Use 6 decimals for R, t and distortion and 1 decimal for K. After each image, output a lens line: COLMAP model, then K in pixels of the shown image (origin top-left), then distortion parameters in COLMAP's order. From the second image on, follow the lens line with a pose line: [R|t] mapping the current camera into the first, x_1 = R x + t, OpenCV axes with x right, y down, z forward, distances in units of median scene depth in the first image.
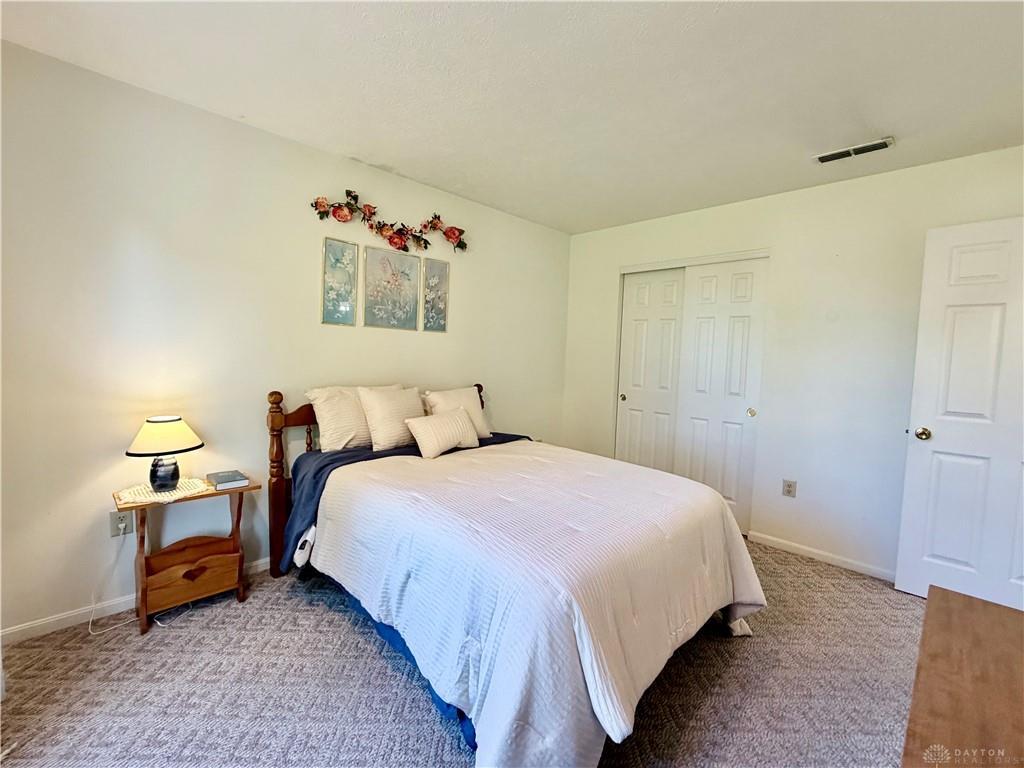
lens RADIAL K [[443.1, 0, 509.6], [0, 443.1, 382.2], [0, 0, 1]] dist [0.000432, -0.000006]
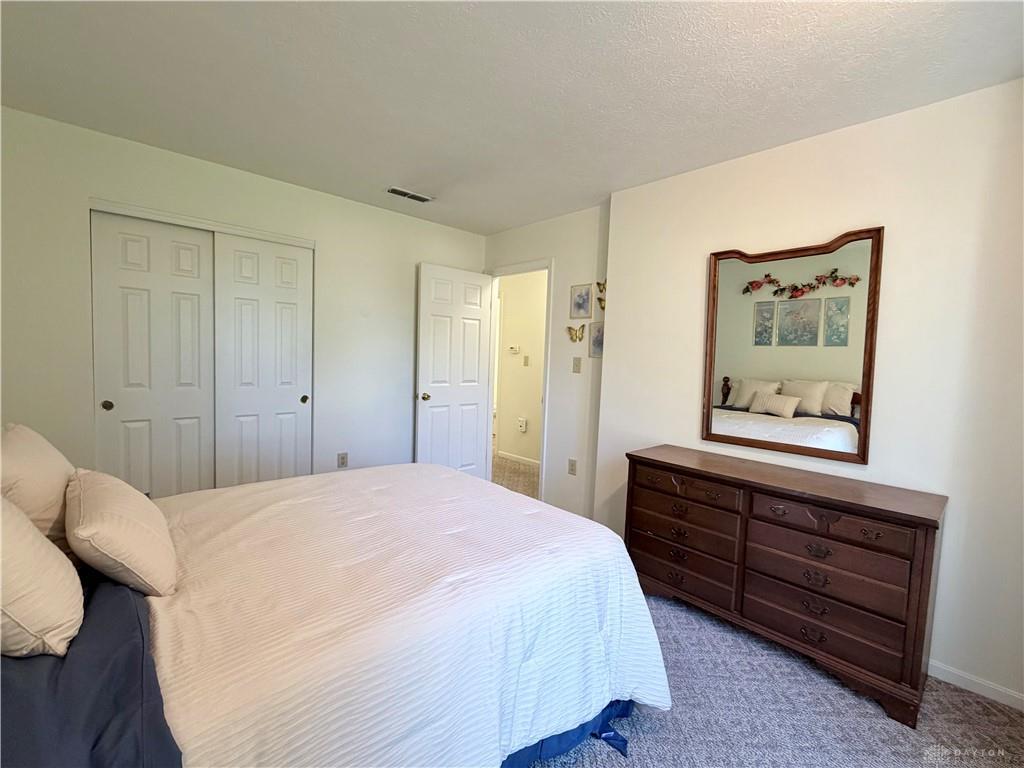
lens RADIAL K [[443.1, 0, 509.5], [0, 443.1, 383.3], [0, 0, 1]] dist [0.000432, -0.000006]
pose [[0.037414, -0.090845, 0.995162, -0.611735], [0.032268, 0.995450, 0.089658, -0.061242], [-0.998779, 0.028758, 0.040175, 0.660869]]
